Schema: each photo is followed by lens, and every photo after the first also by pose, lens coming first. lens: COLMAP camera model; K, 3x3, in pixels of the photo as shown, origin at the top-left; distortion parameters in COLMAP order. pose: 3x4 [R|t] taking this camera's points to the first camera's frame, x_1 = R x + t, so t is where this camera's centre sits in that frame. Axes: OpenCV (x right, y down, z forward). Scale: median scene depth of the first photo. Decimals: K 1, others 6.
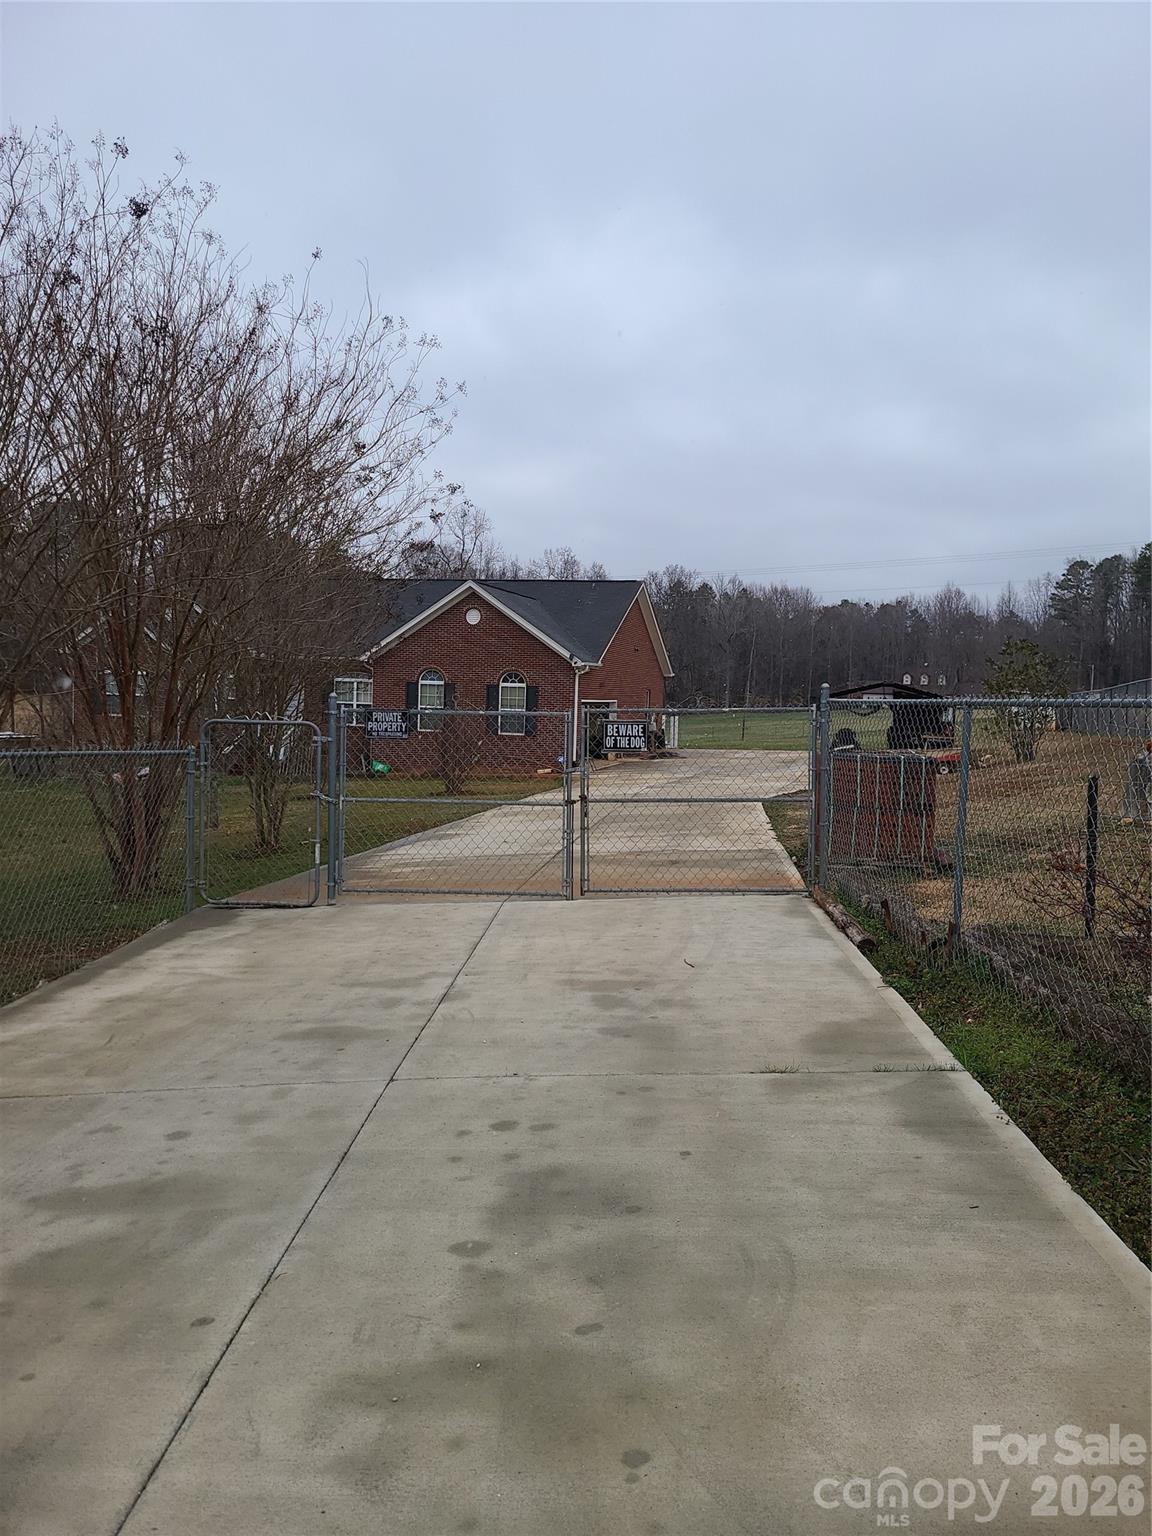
lens RADIAL K [[1162.4, 0, 582.4], [0, 1162.4, 752.7], [0, 0, 1]] dist [0.070894, -0.051823]
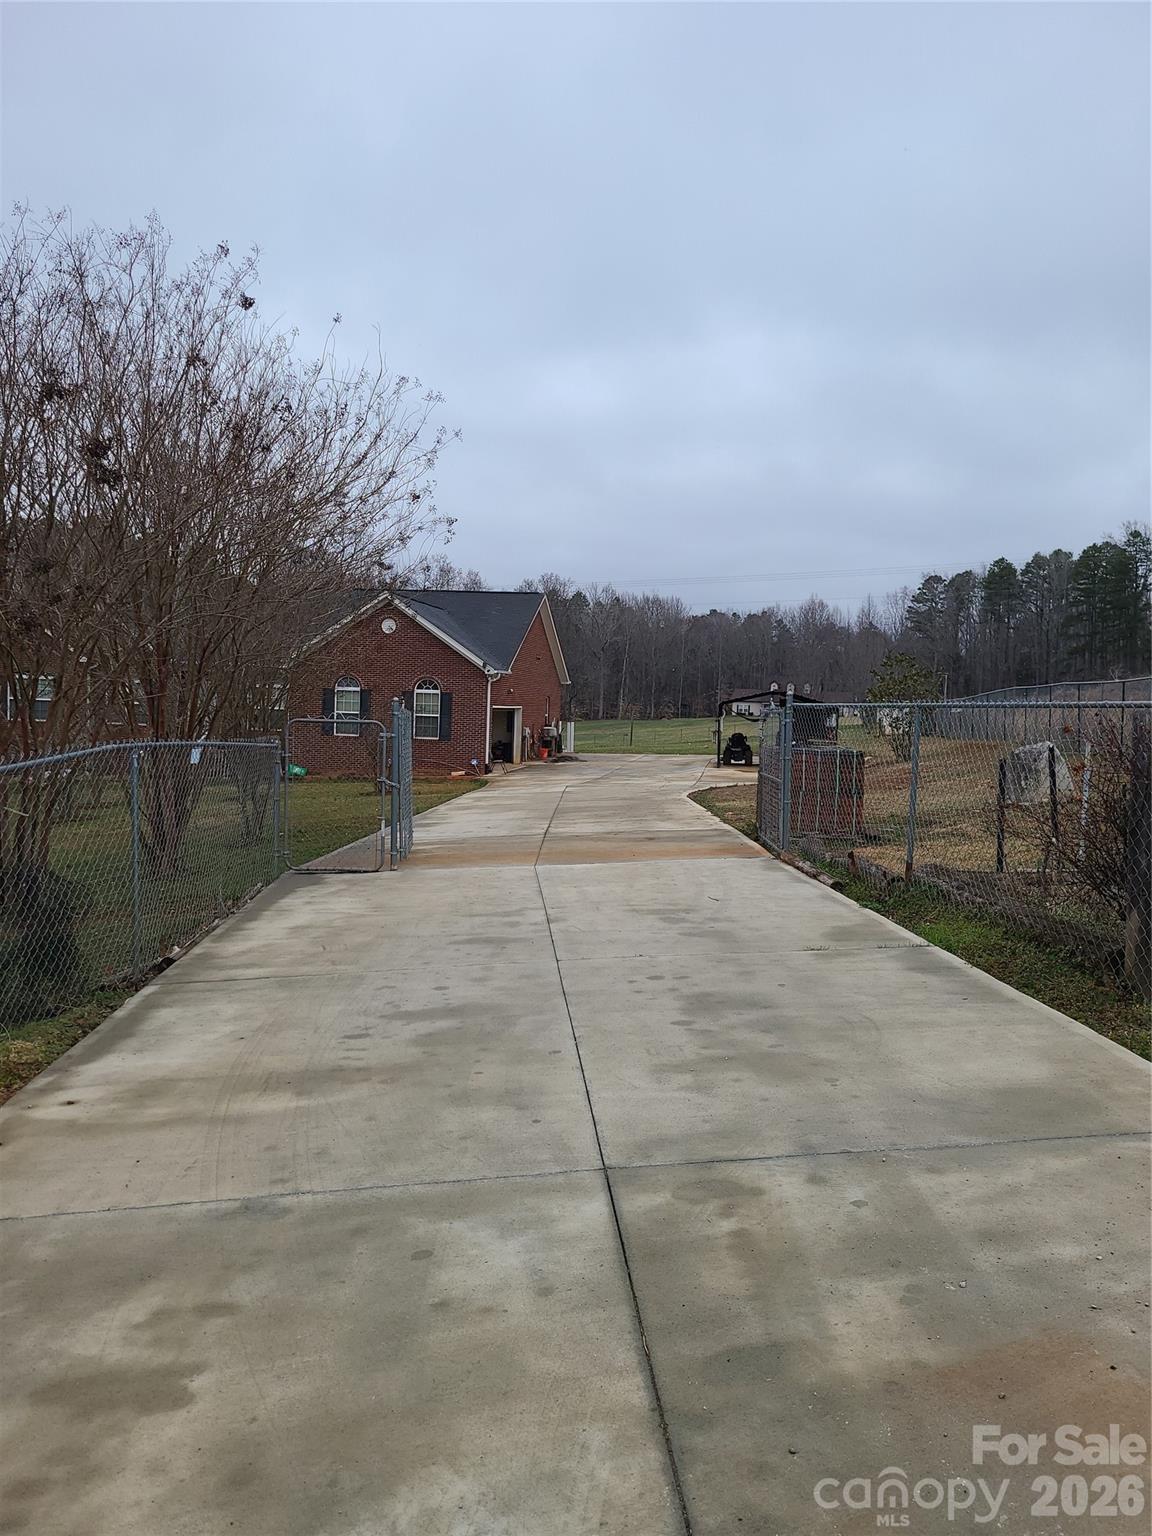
lens RADIAL K [[1162.4, 0, 568.6], [0, 1162.4, 774.9], [0, 0, 1]] dist [0.070894, -0.051823]
pose [[0.995039, -0.002941, 0.099438, -0.037666], [0.001656, 0.999914, 0.013005, 0.003559], [-0.099467, -0.012776, 0.994959, -0.058138]]
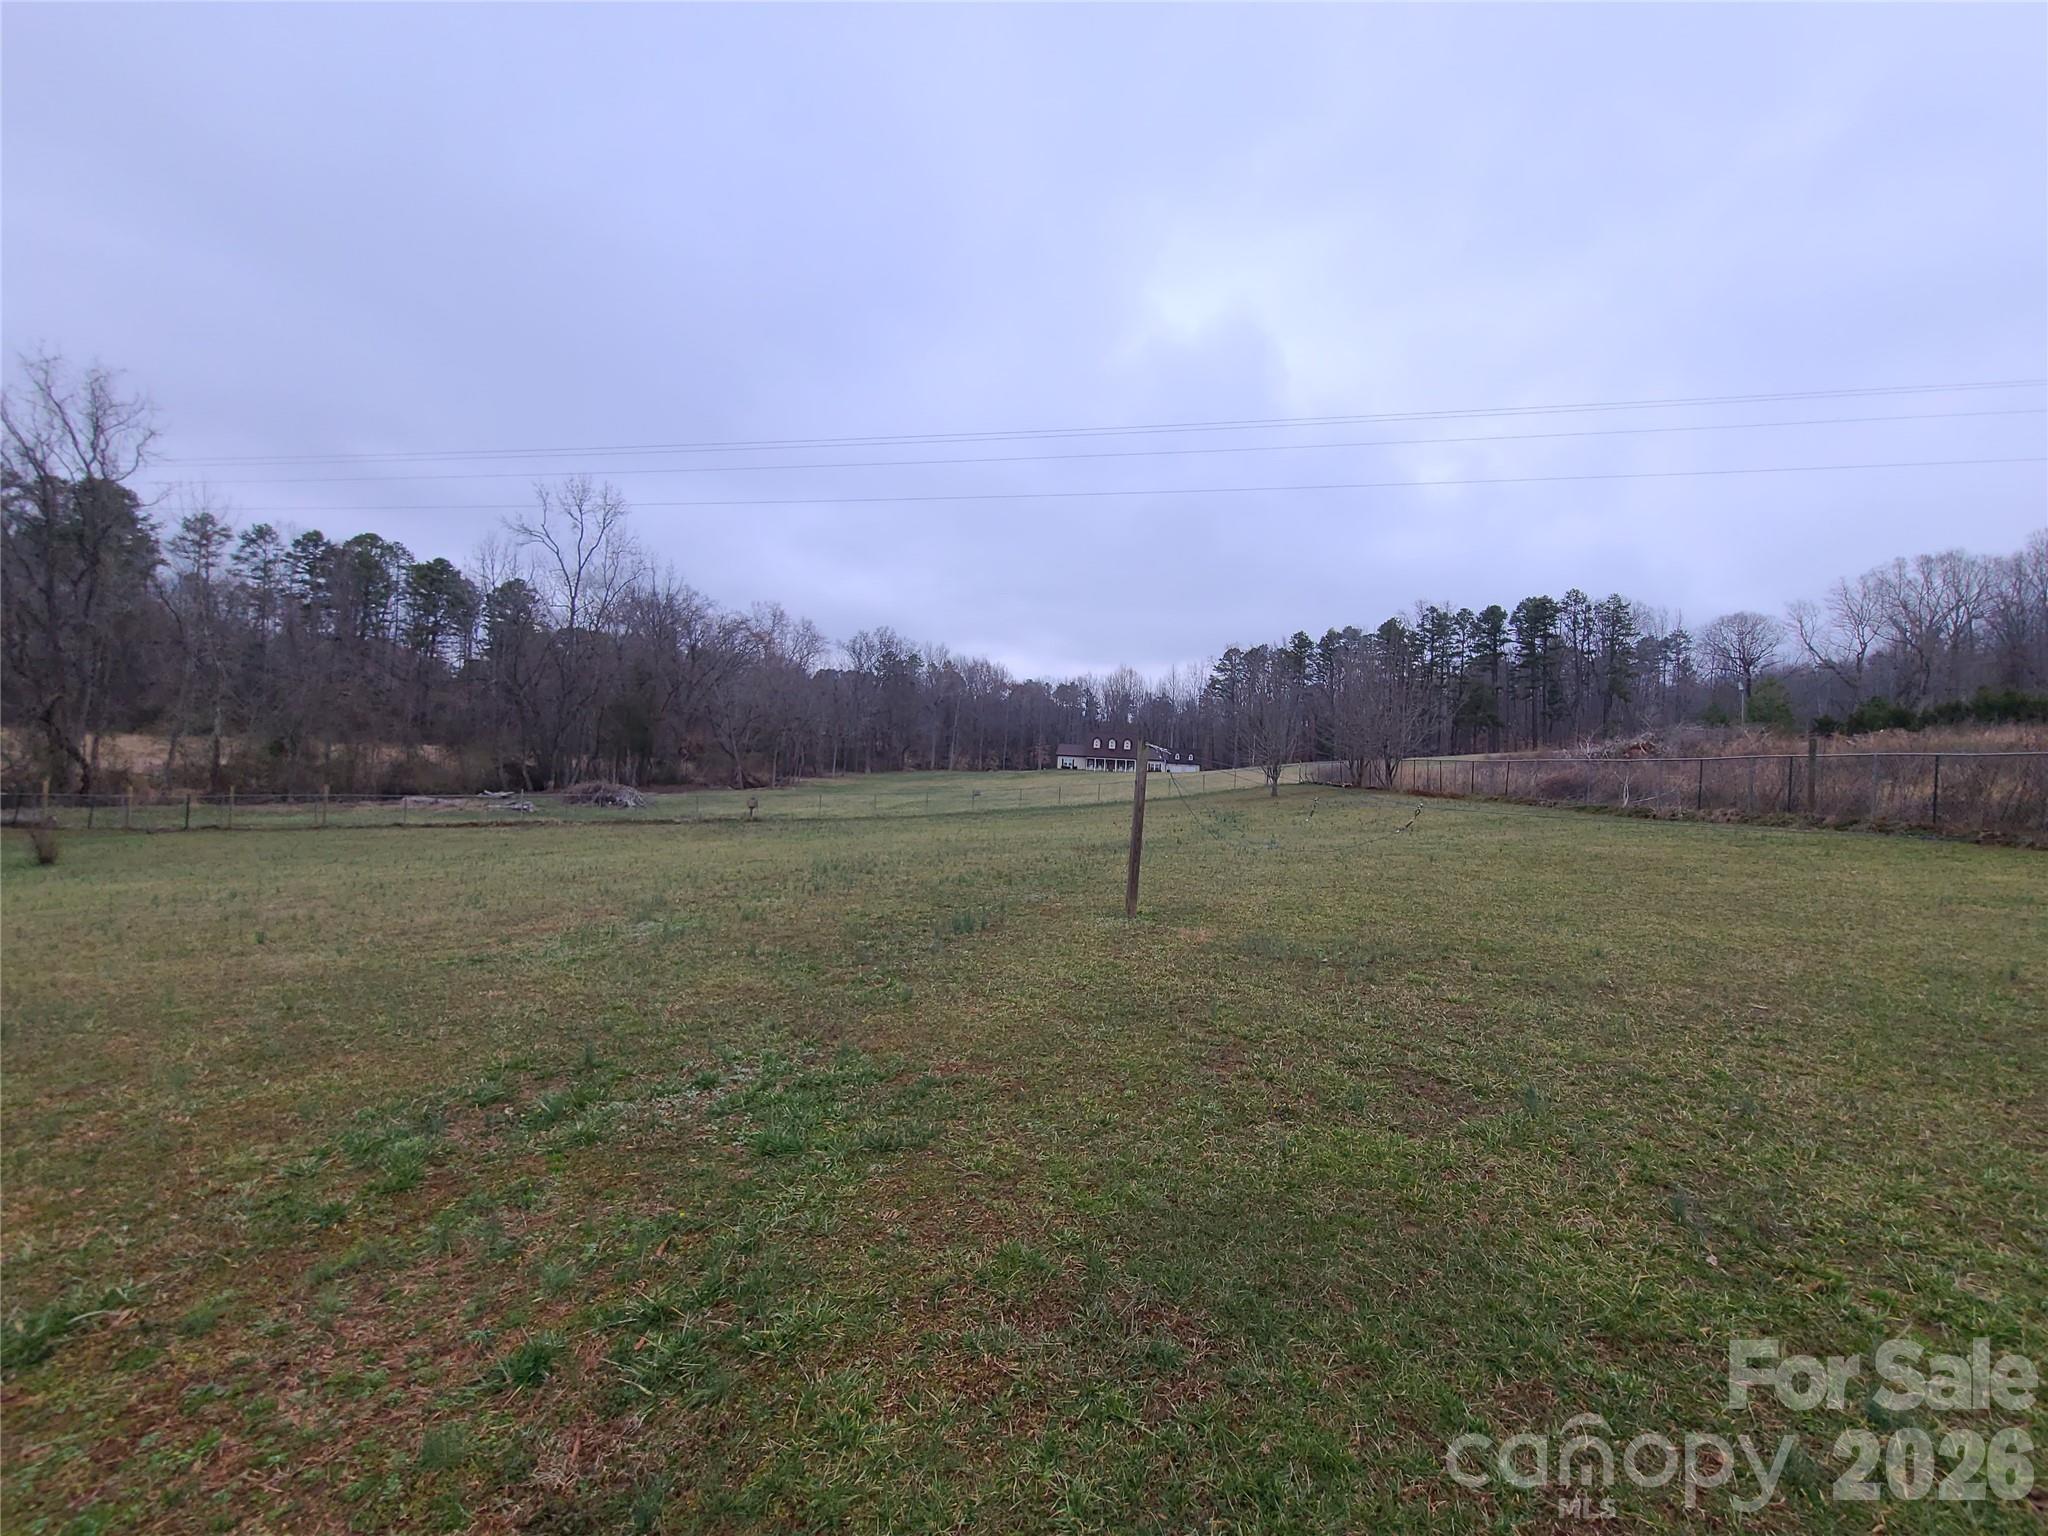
lens RADIAL K [[838.0, 0, 1021.0], [0, 838.0, 766.6], [0, 0, 1]] dist [-0.000506, 0.000232]
pose [[0.973477, 0.024540, 0.227463, 0.201798], [-0.015708, 0.999054, -0.040559, -0.053915], [-0.228243, 0.035910, 0.972942, 1.666344]]
